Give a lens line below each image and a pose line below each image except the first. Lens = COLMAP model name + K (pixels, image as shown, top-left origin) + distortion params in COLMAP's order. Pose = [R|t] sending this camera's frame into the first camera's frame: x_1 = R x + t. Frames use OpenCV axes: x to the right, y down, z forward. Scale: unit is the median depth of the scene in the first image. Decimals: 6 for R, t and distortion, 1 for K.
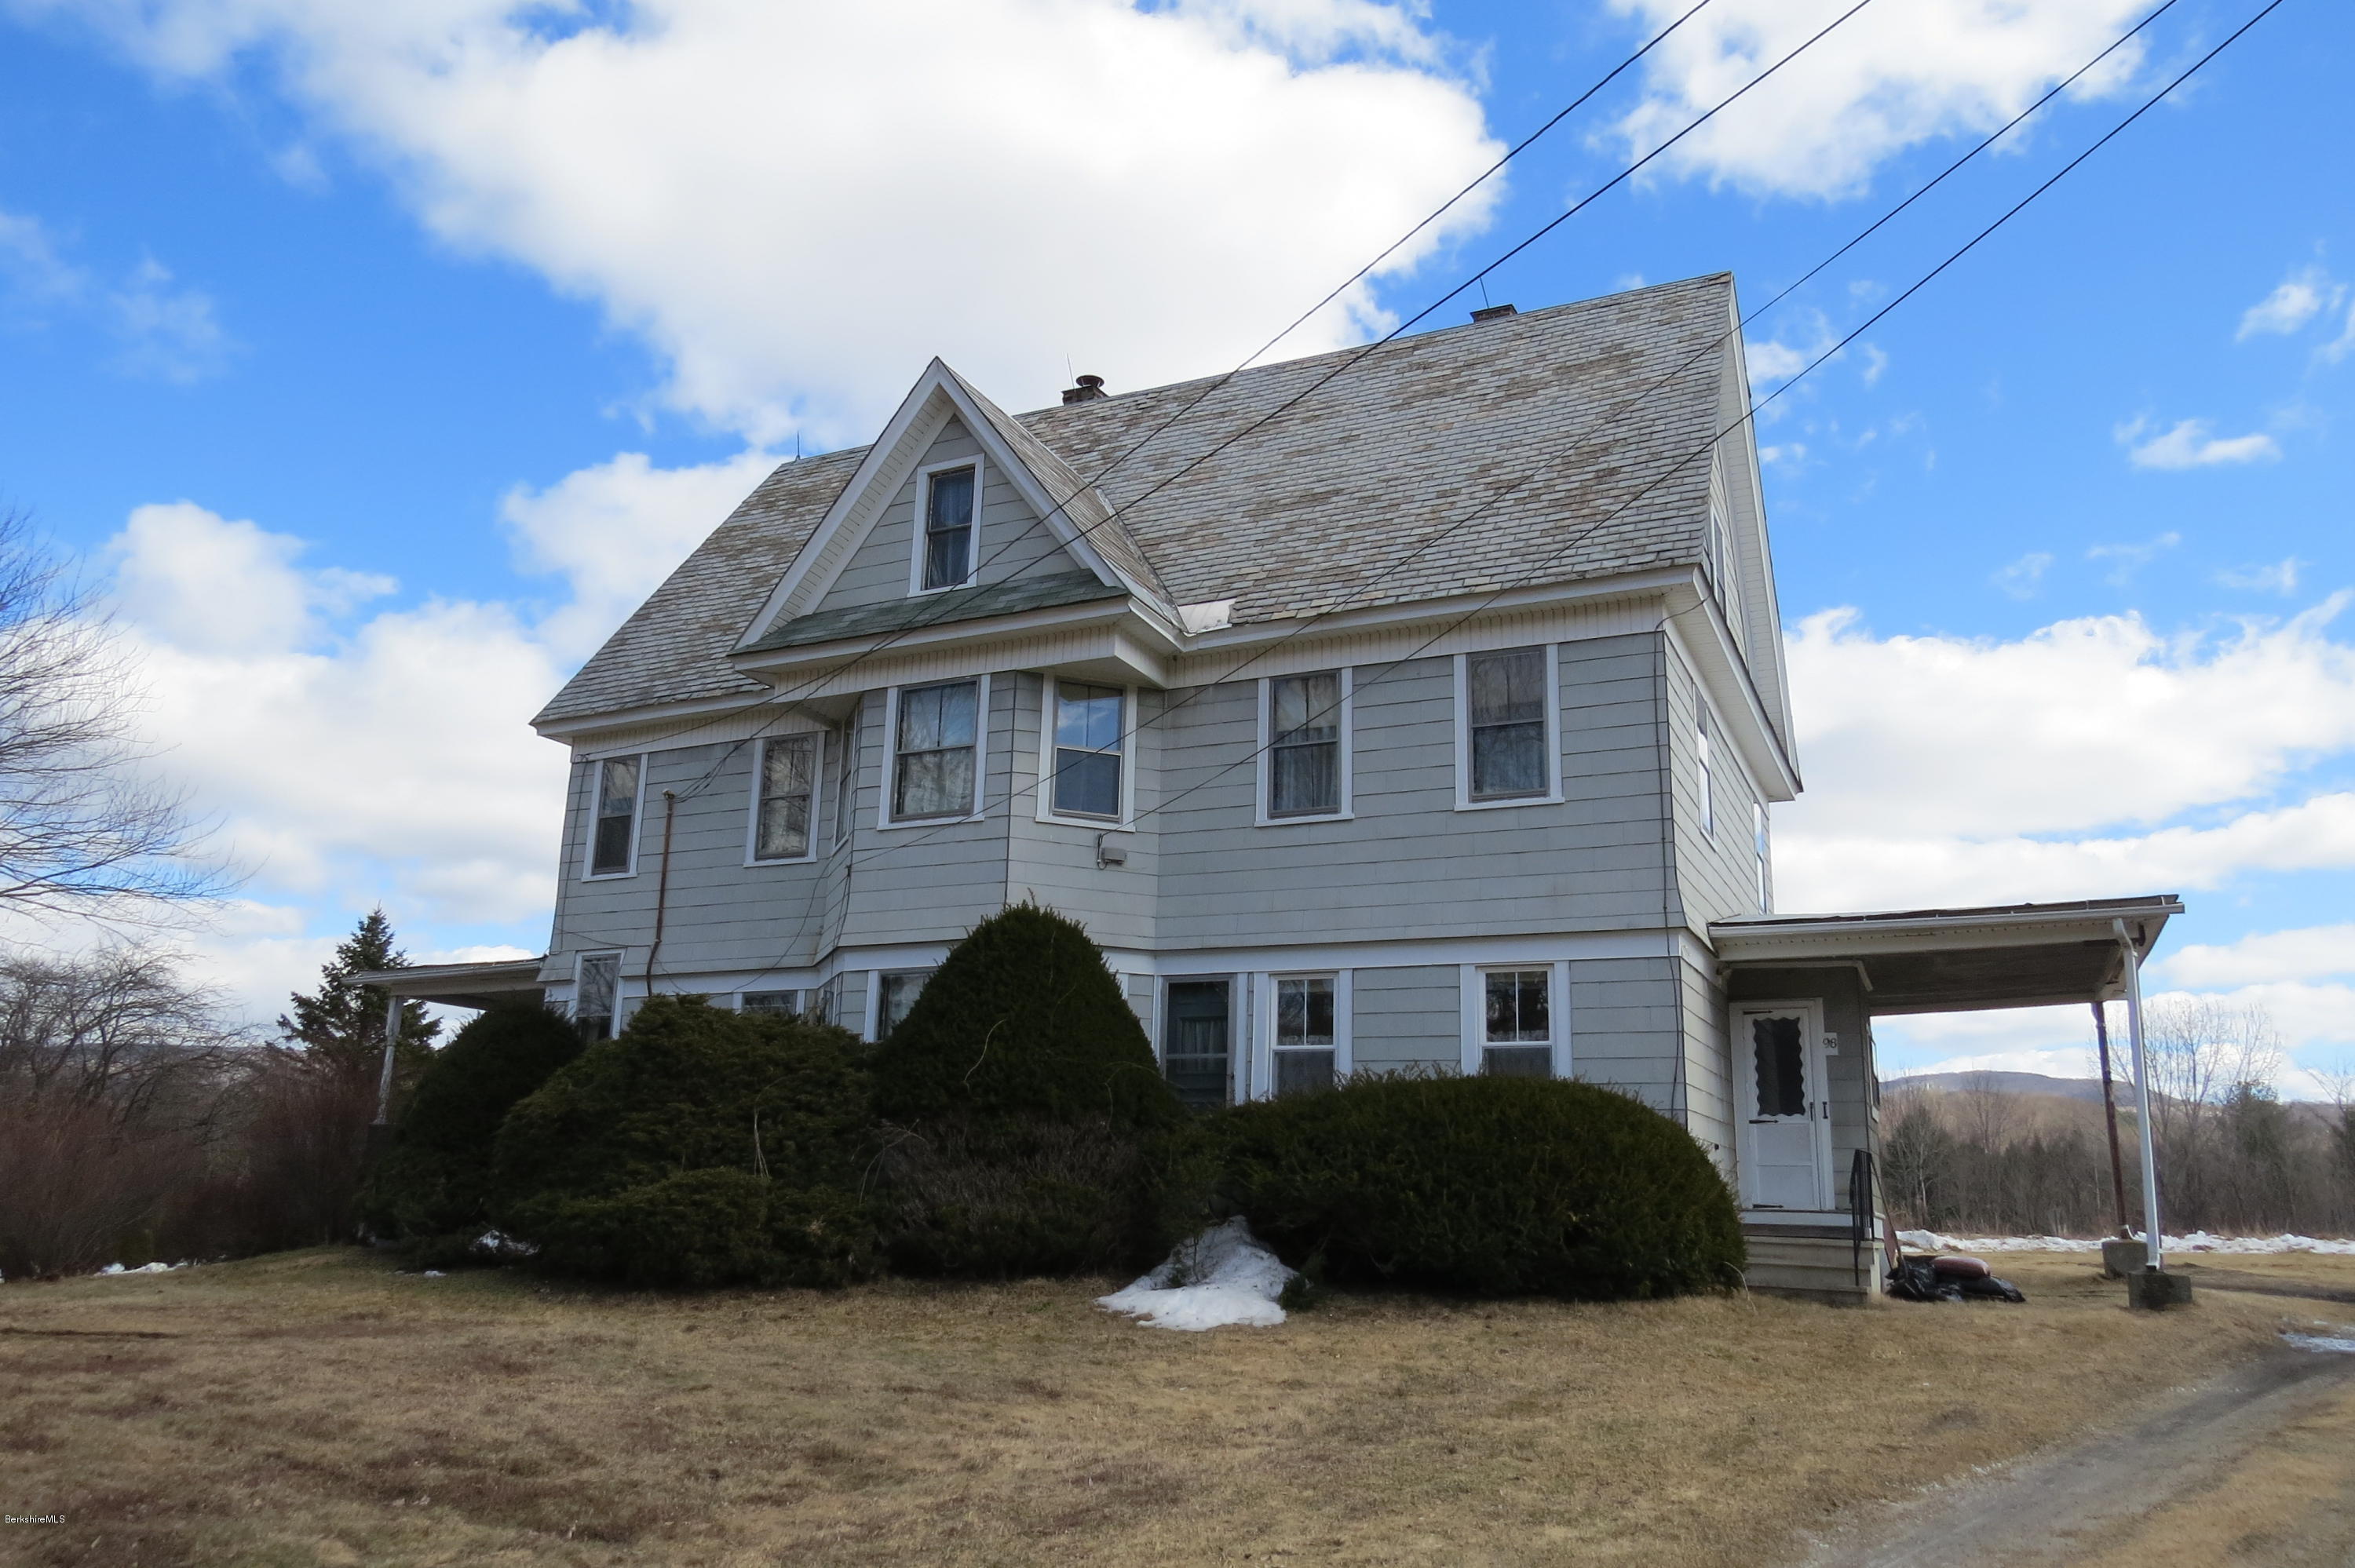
lens RADIAL K [[1681.0, 0, 1177.5], [0, 1681.0, 784.0], [0, 0, 1]] dist [-0.037683, 0.027443]
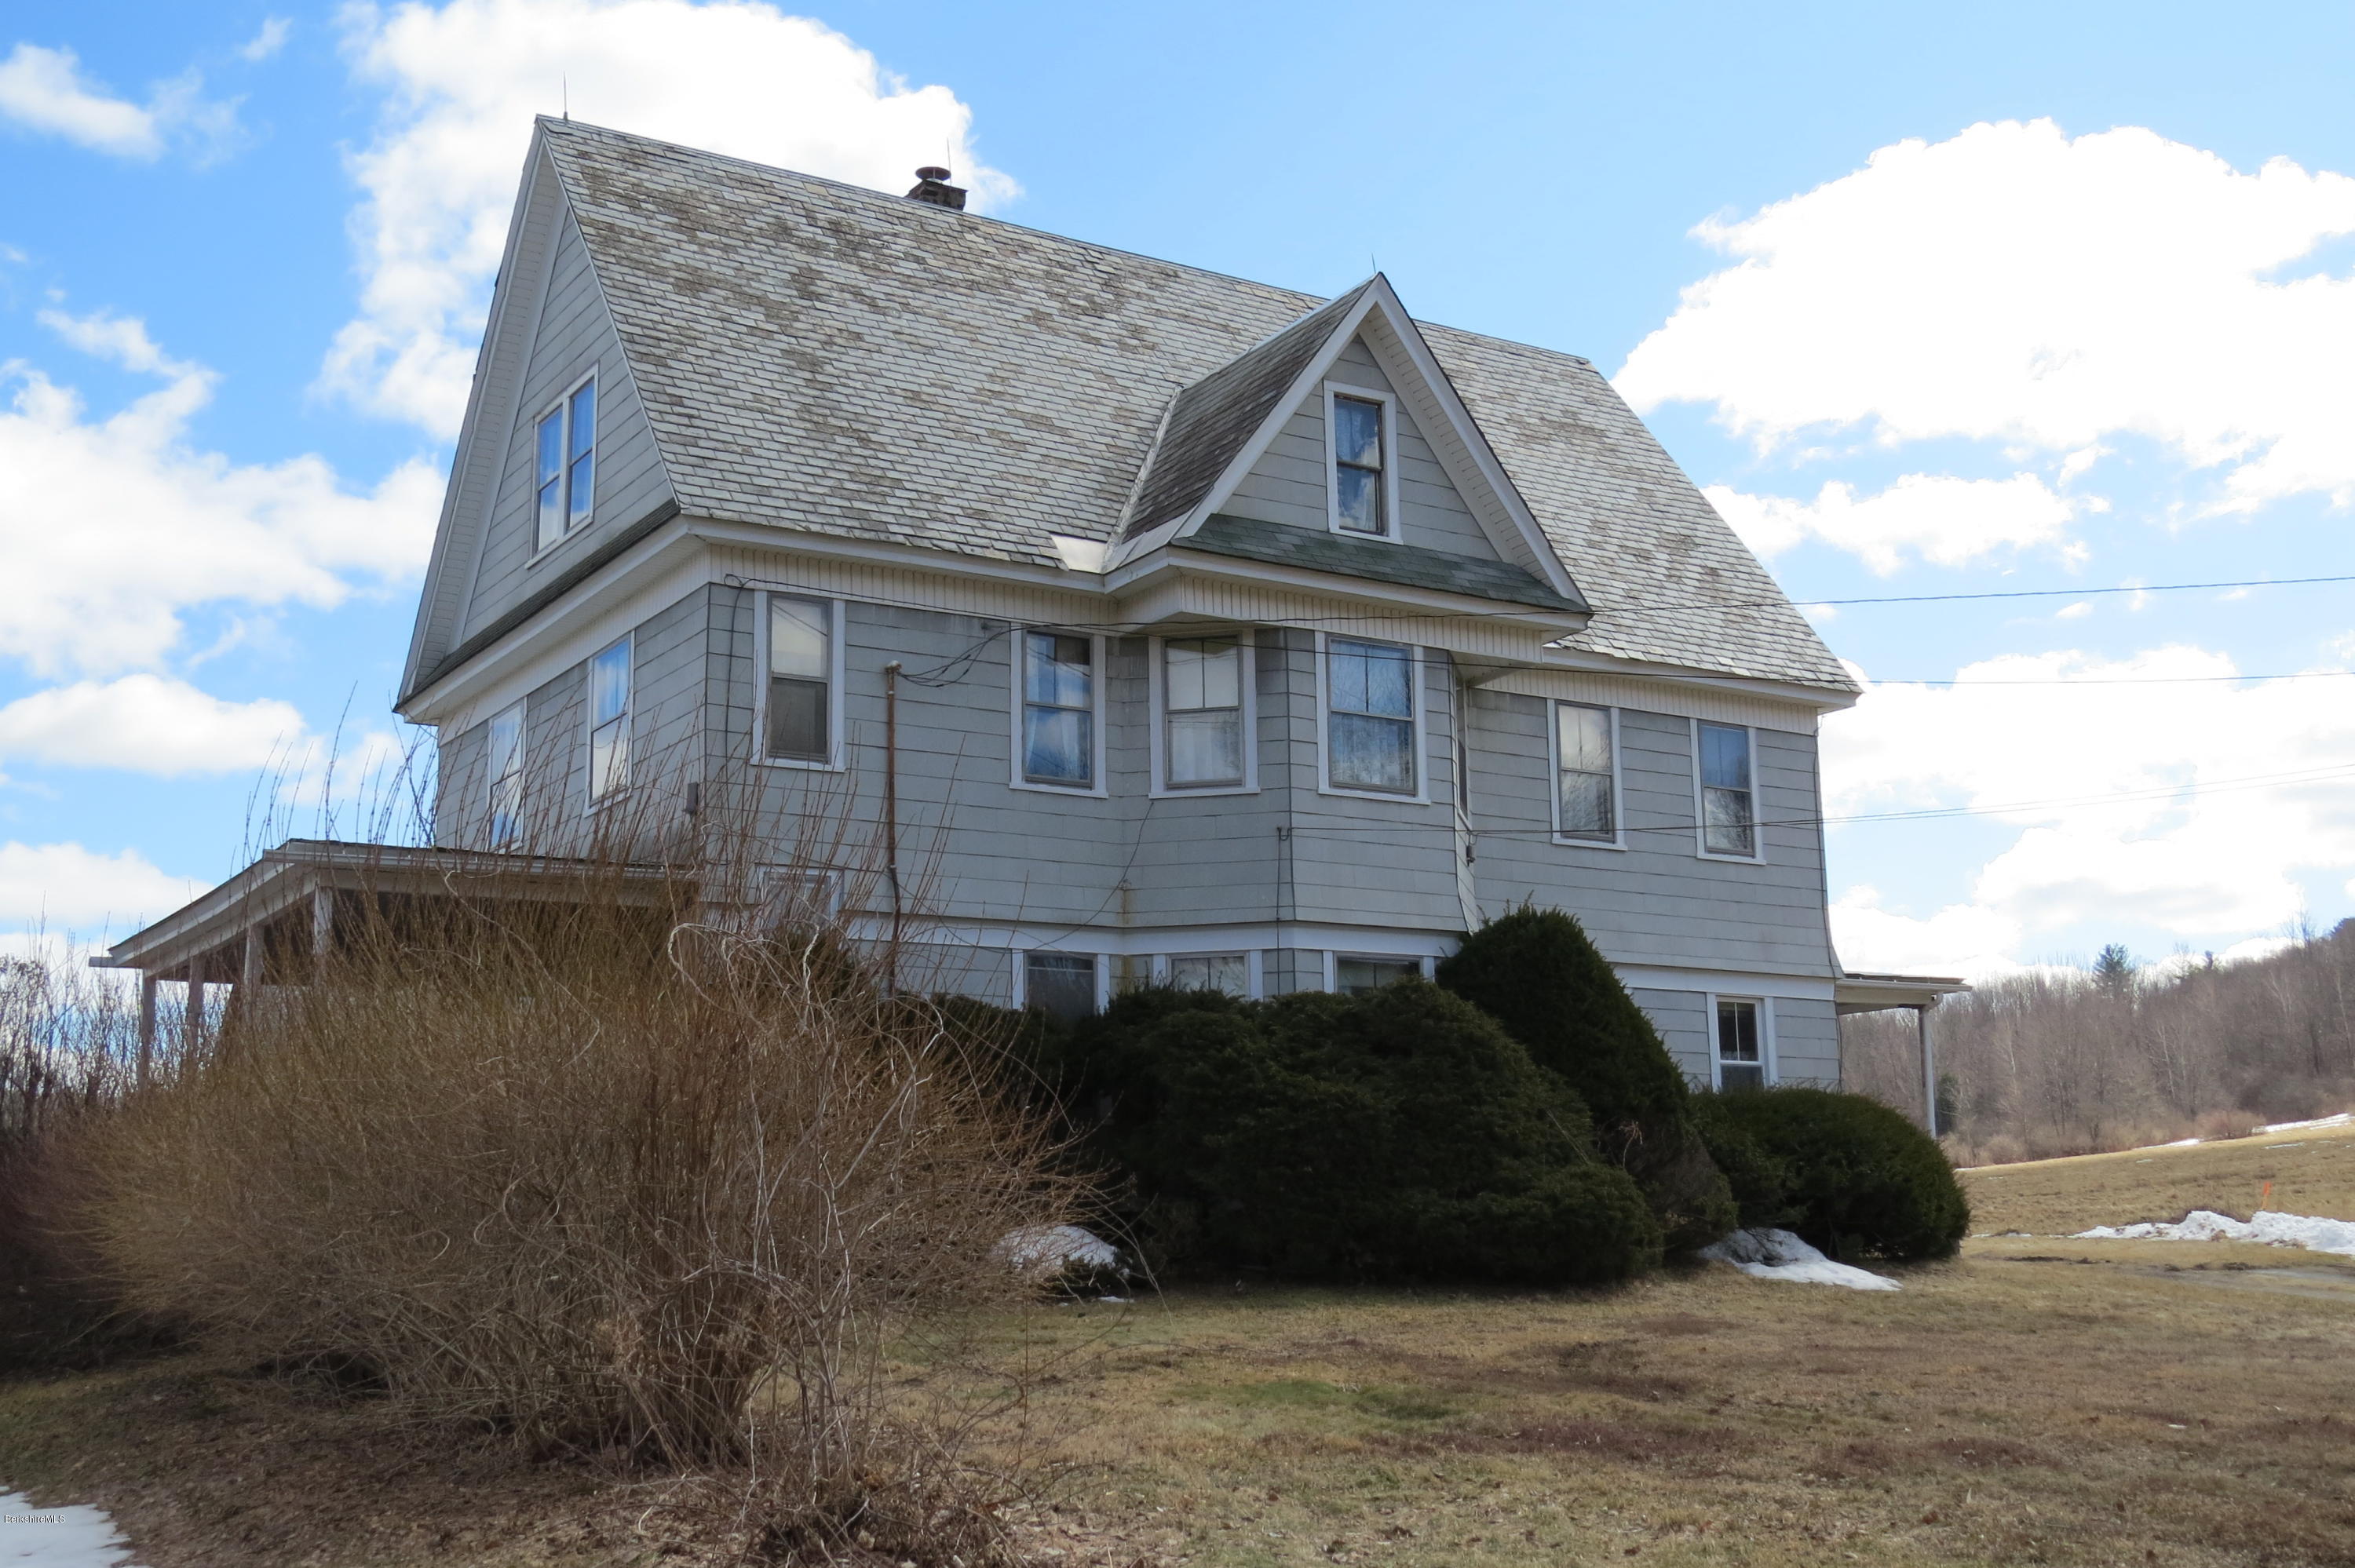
lens RADIAL K [[2530.2, 0, 1177.5], [0, 2530.2, 784.0], [0, 0, 1]] dist [-0.059183, 0.018417]
pose [[0.530993, 0.127583, 0.837717, -1.393121], [-0.183508, 0.982454, -0.033308, 0.084197], [-0.827267, -0.136042, 0.545088, 0.341956]]
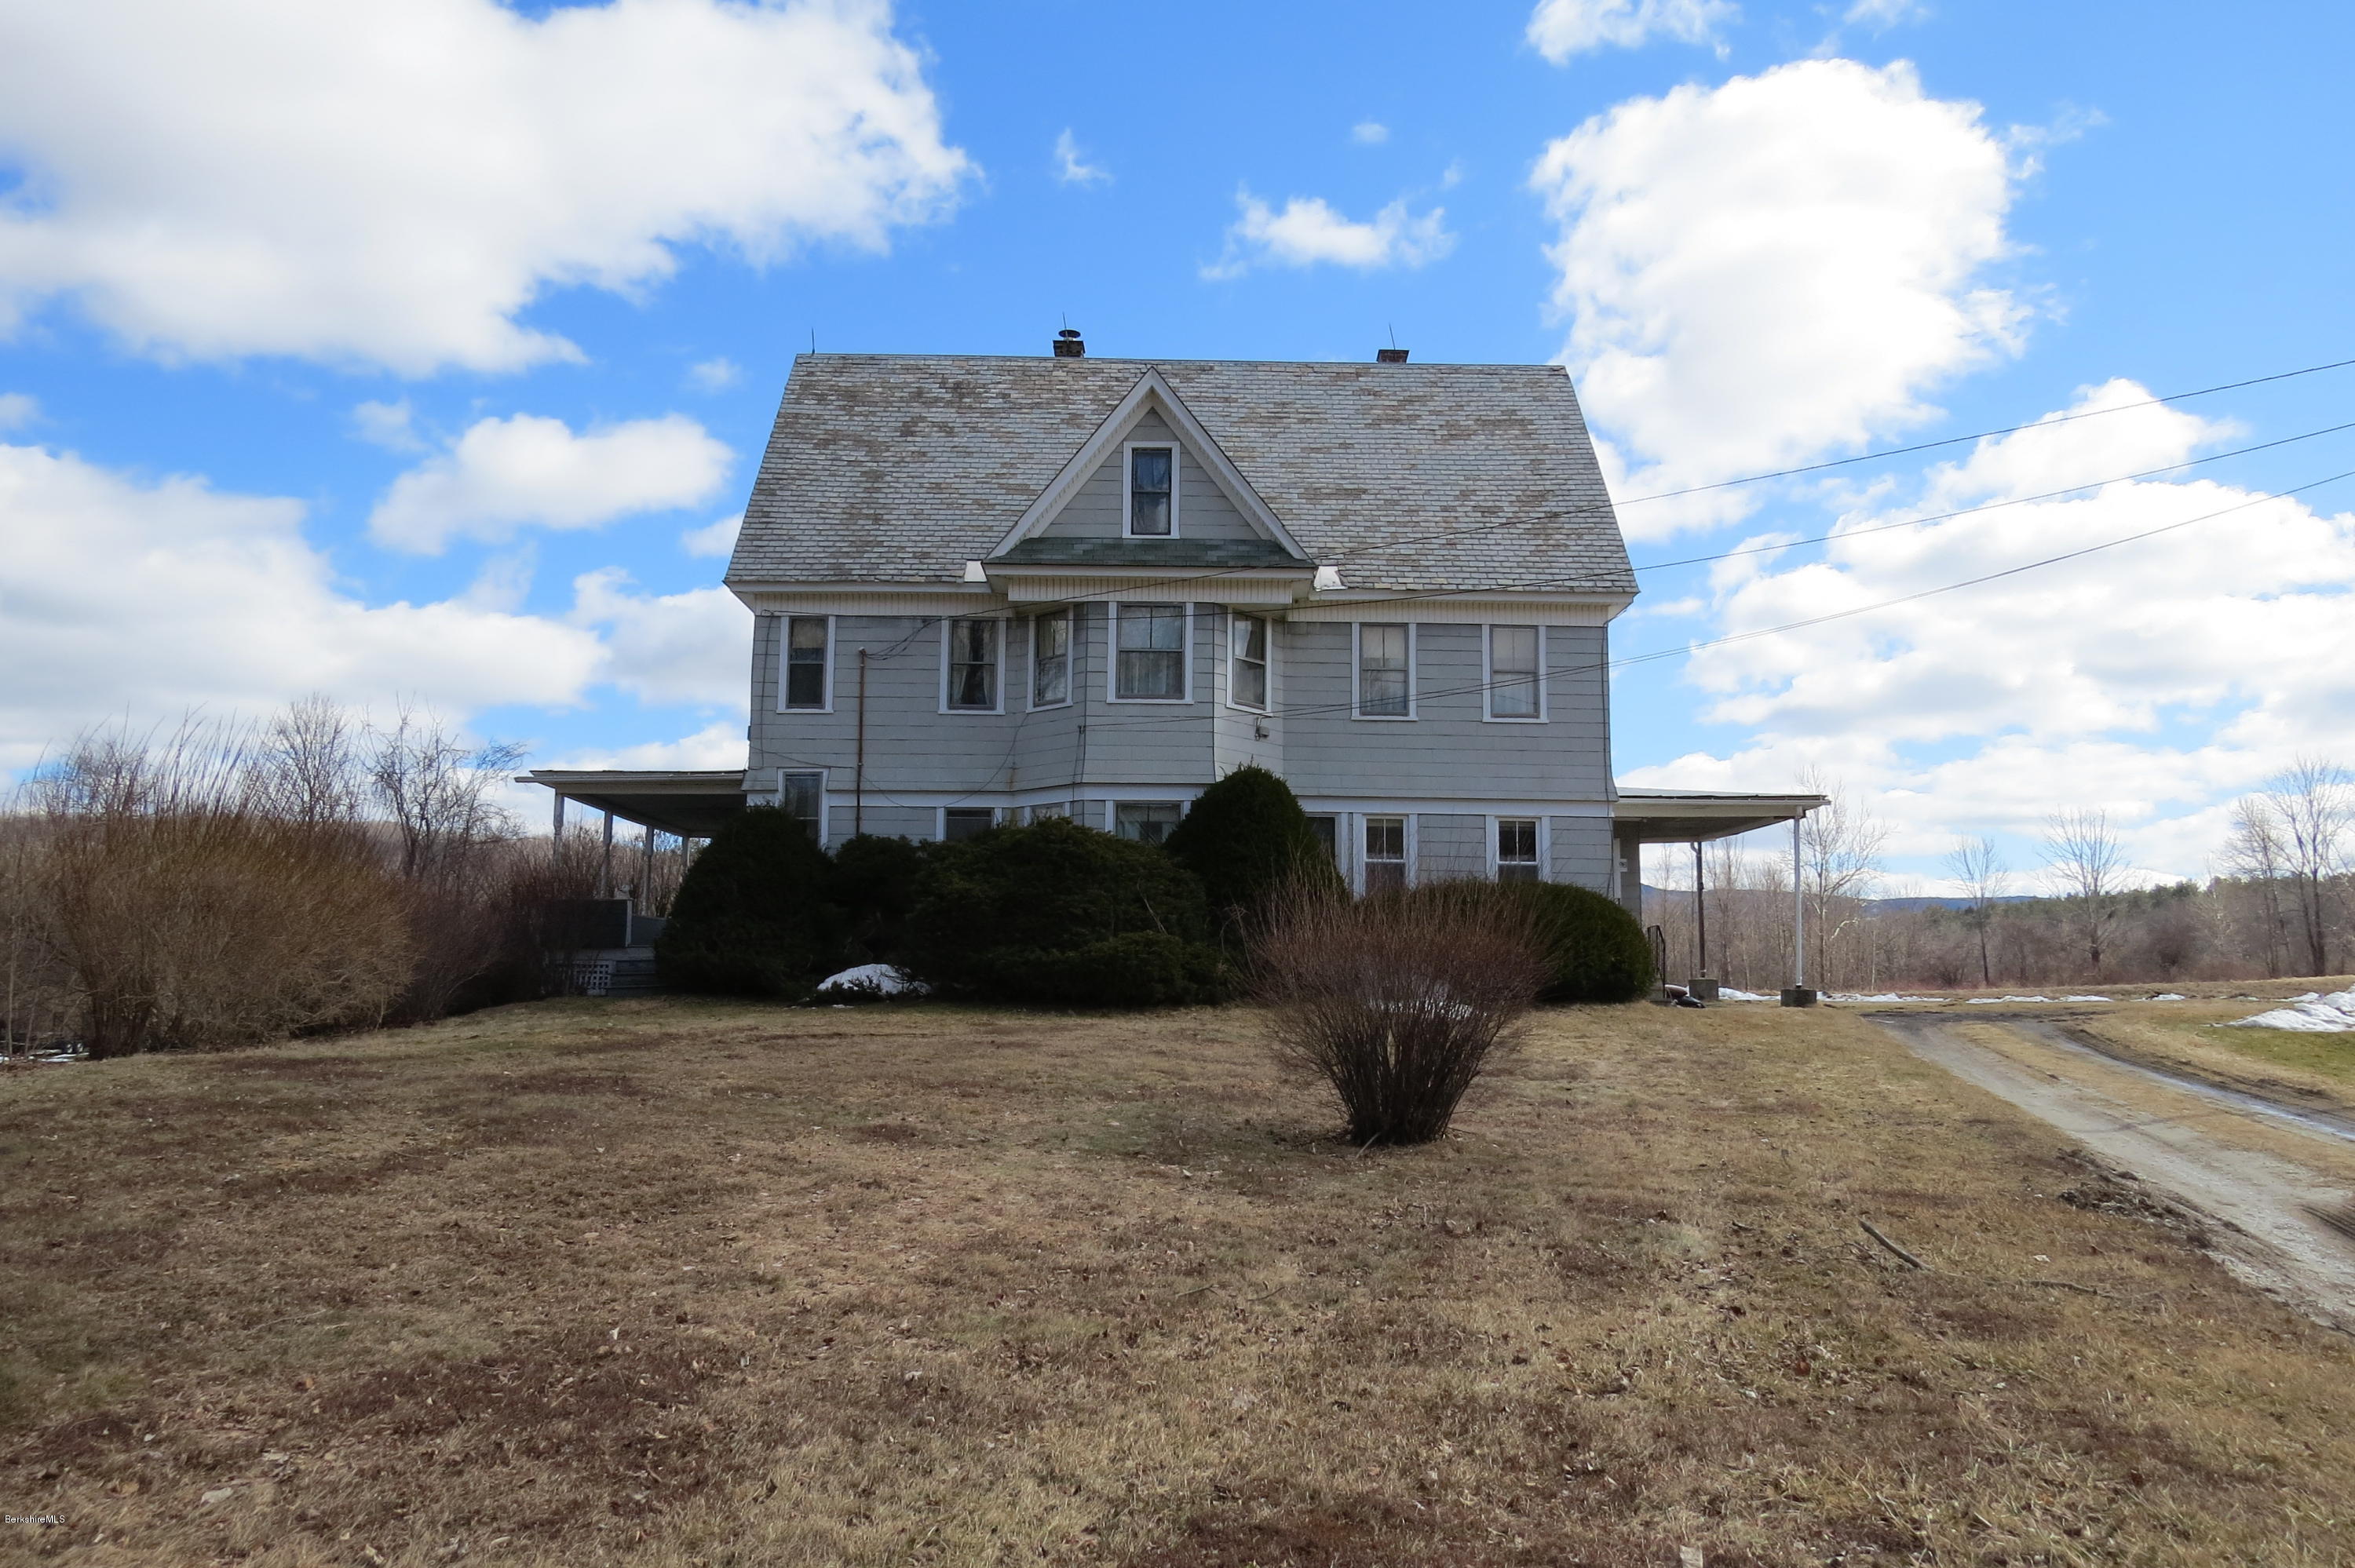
lens RADIAL K [[1681.0, 0, 1177.5], [0, 1681.0, 784.0], [0, 0, 1]] dist [-0.037683, 0.027443]
pose [[0.898049, 0.043803, 0.437709, -0.778409], [-0.099020, 0.989623, 0.104126, -0.061834], [-0.428606, -0.136853, 0.893067, -0.333321]]
